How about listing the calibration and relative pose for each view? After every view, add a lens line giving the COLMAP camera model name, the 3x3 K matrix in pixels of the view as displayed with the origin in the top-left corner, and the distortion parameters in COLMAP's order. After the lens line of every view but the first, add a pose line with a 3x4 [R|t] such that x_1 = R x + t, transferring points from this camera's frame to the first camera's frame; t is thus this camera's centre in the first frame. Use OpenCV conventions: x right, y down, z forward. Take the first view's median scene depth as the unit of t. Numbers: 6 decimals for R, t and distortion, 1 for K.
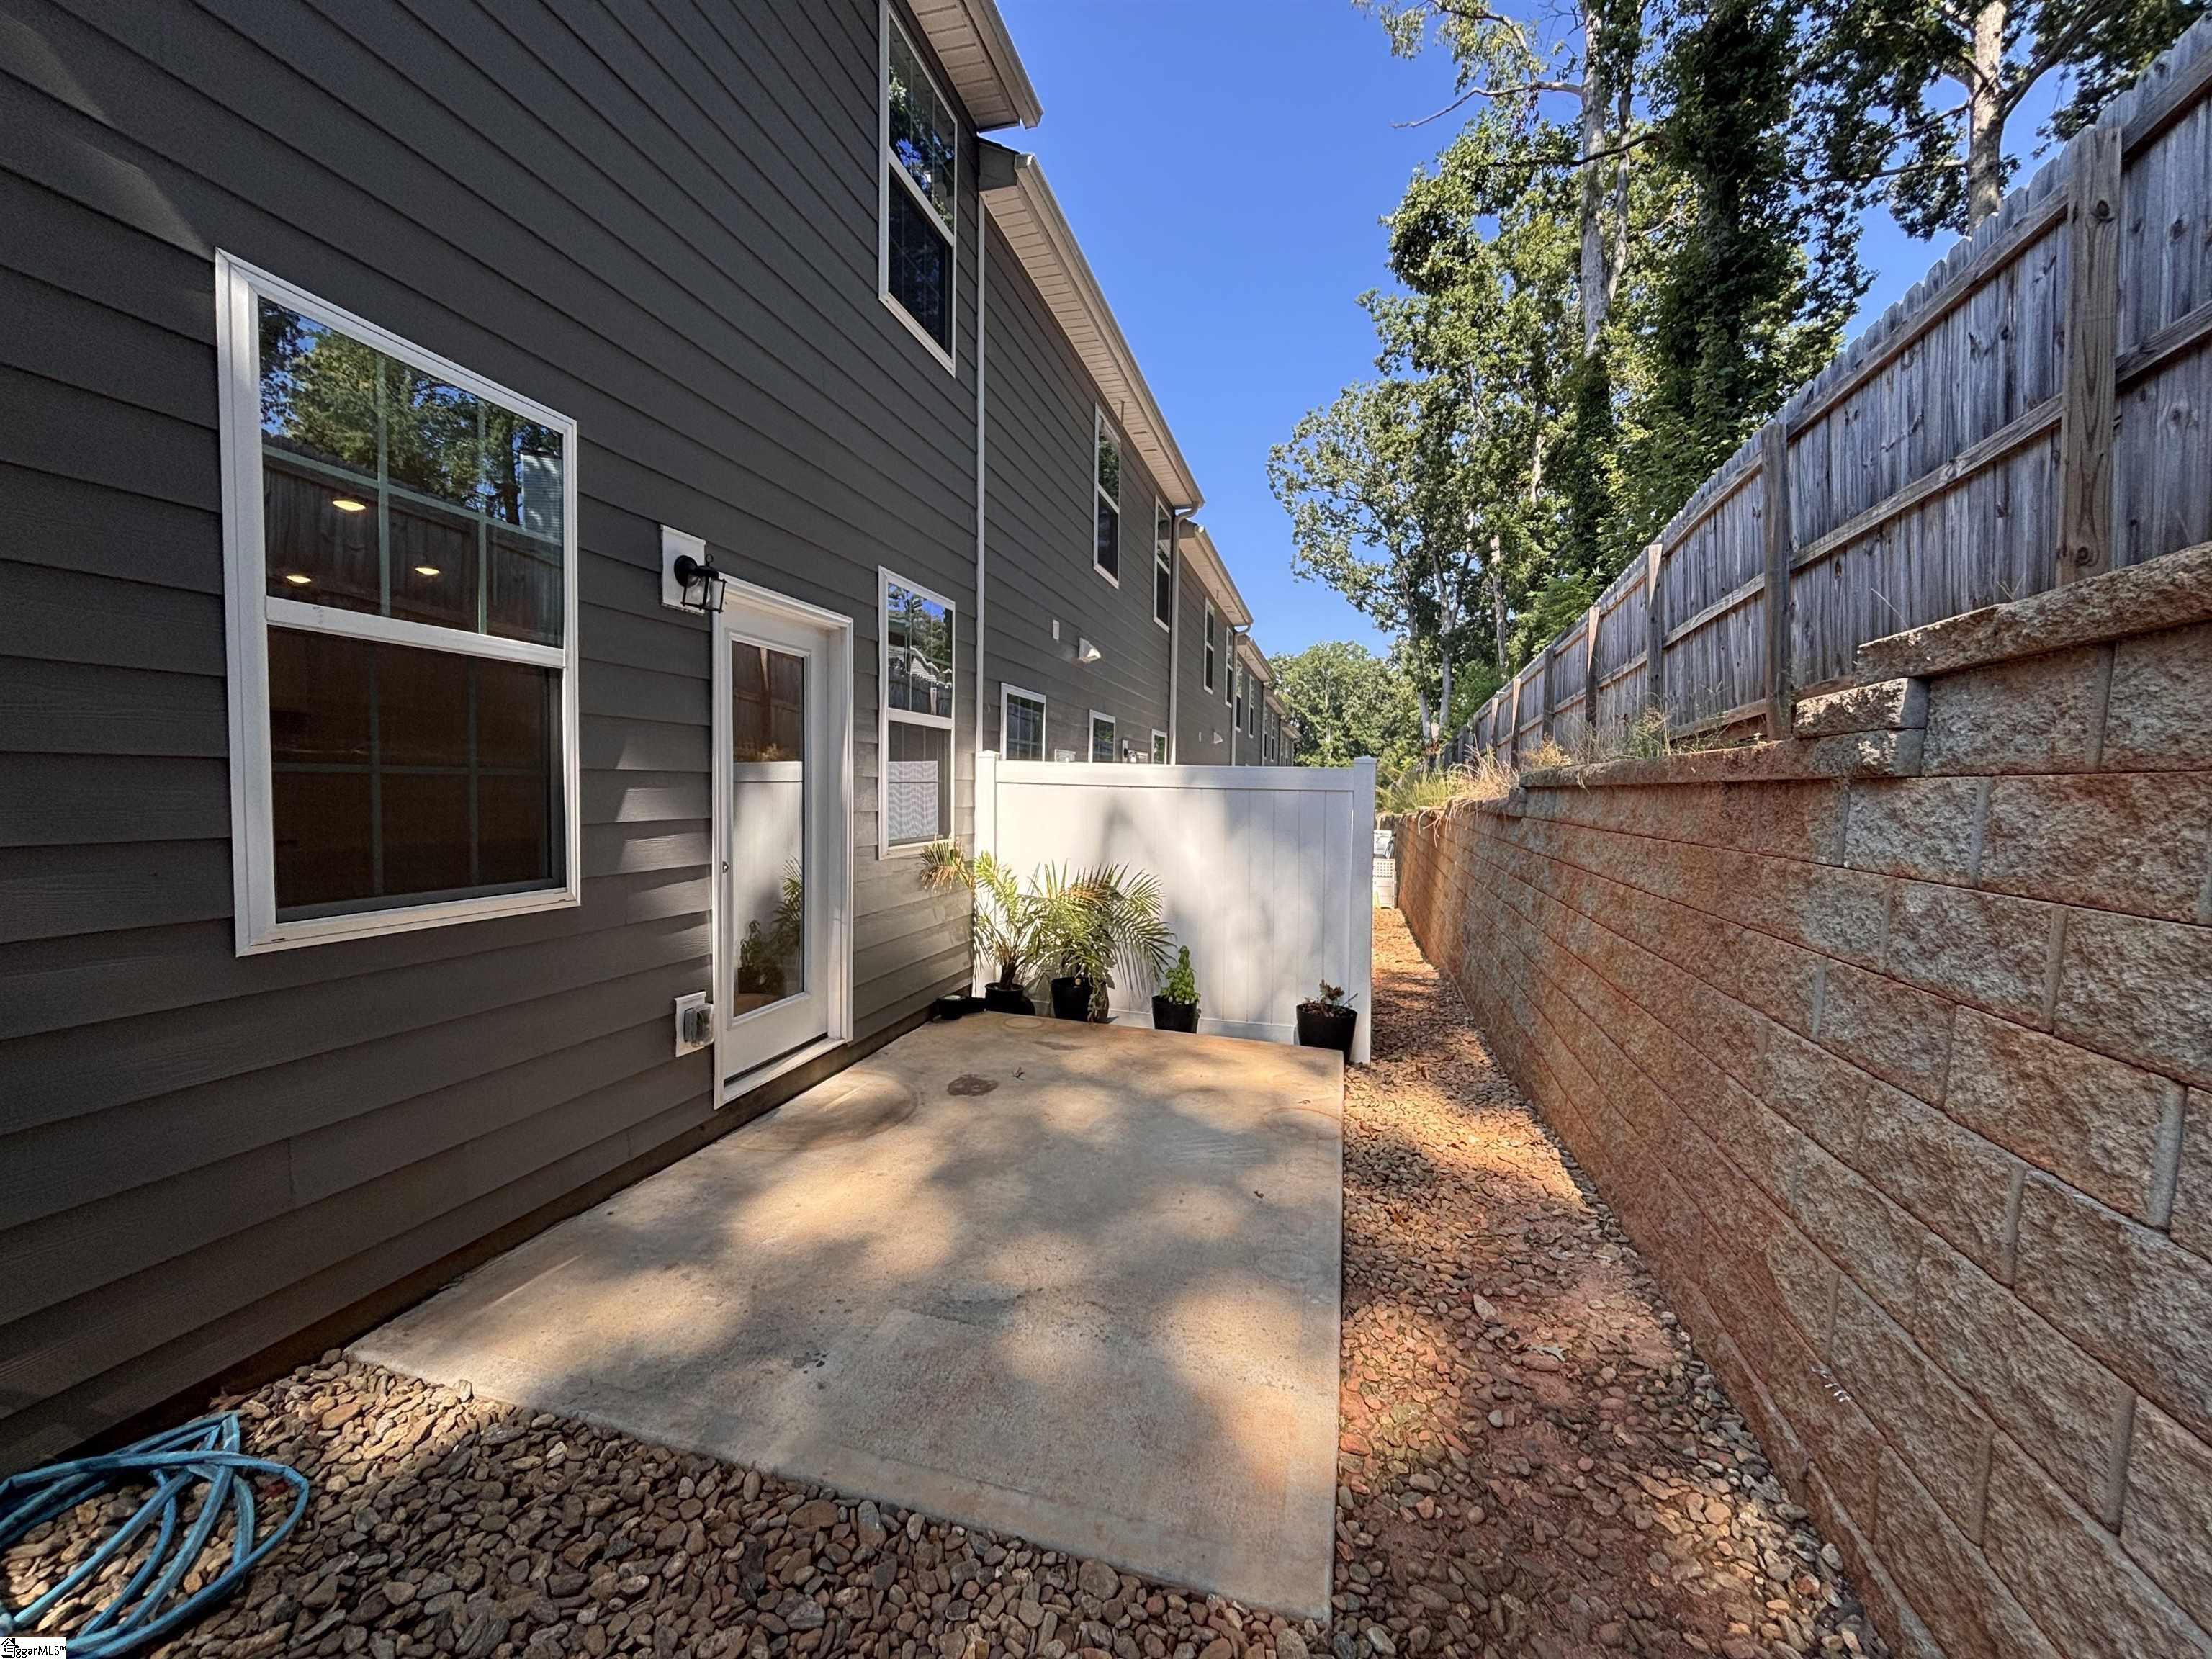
lens RADIAL K [[895.3, 0, 1106.0], [0, 895.3, 829.5], [0, 0, 1]] dist [0.000940, 0.000273]
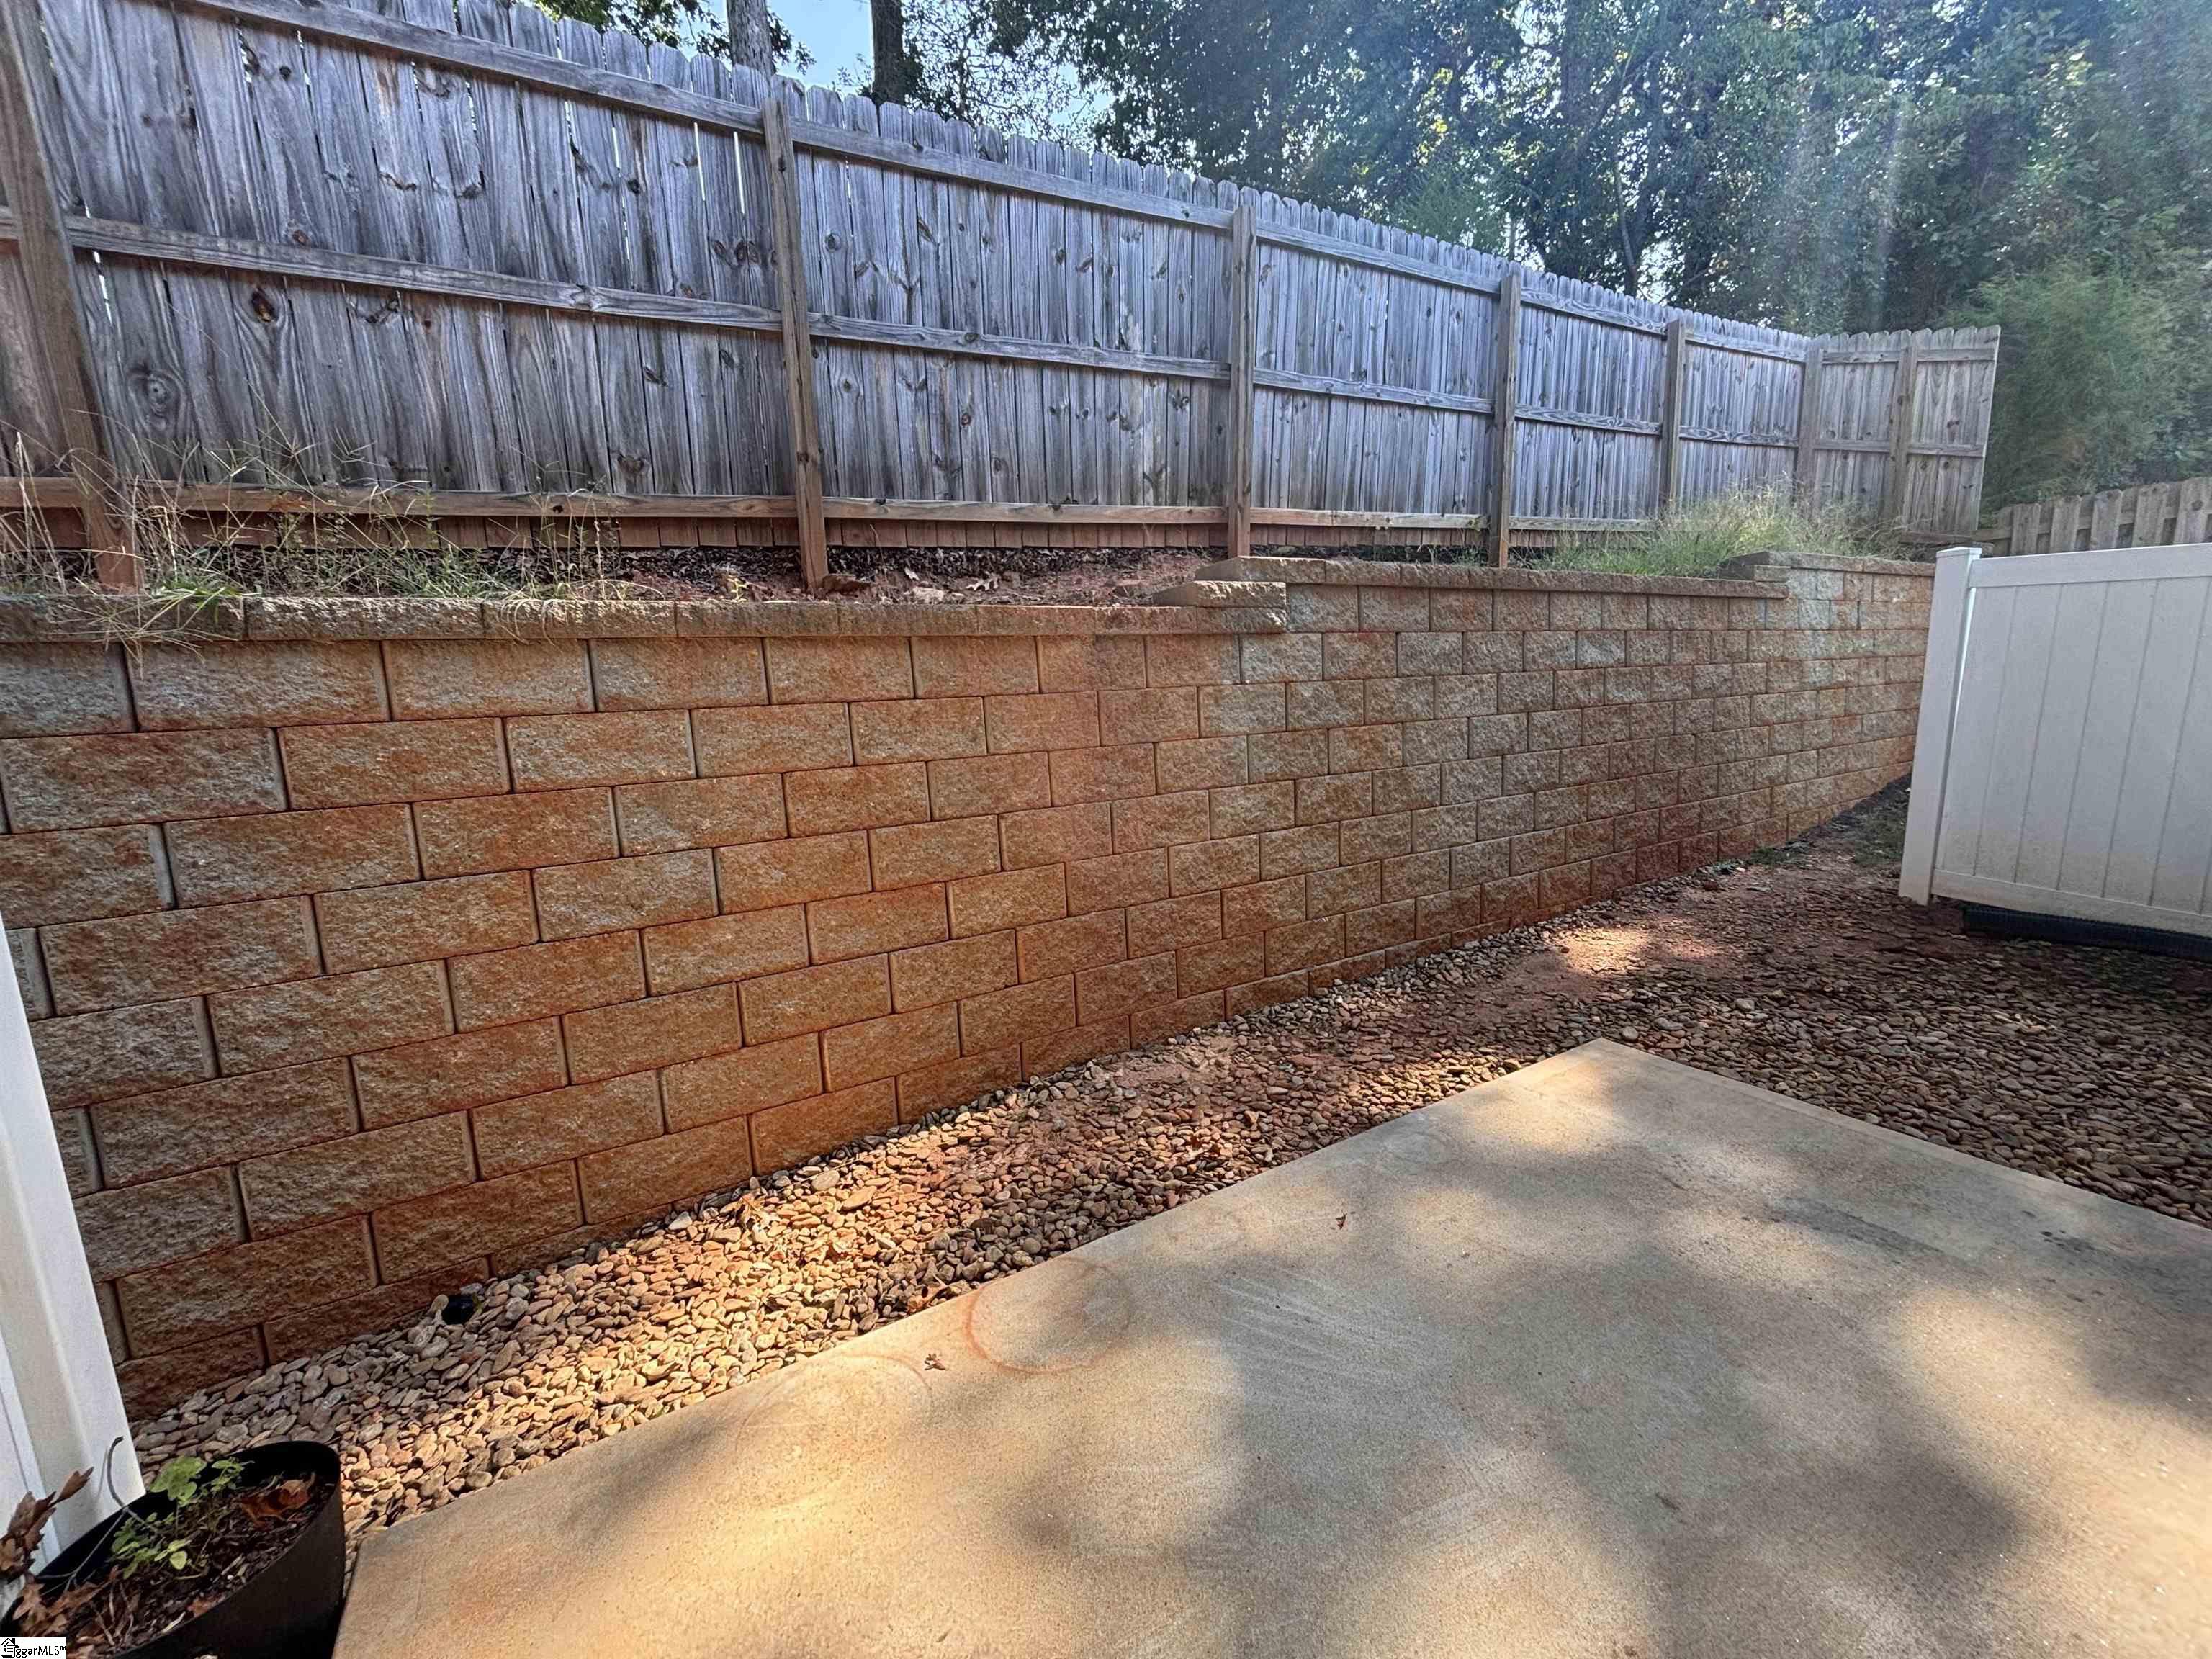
lens RADIAL K [[895.3, 0, 1106.0], [0, 895.3, 829.5], [0, 0, 1]] dist [0.000940, 0.000273]
pose [[-0.721441, -0.116961, 0.682527, -0.141797], [0.050978, 0.973988, 0.220791, -0.054326], [-0.690597, 0.194081, -0.696713, 1.621467]]
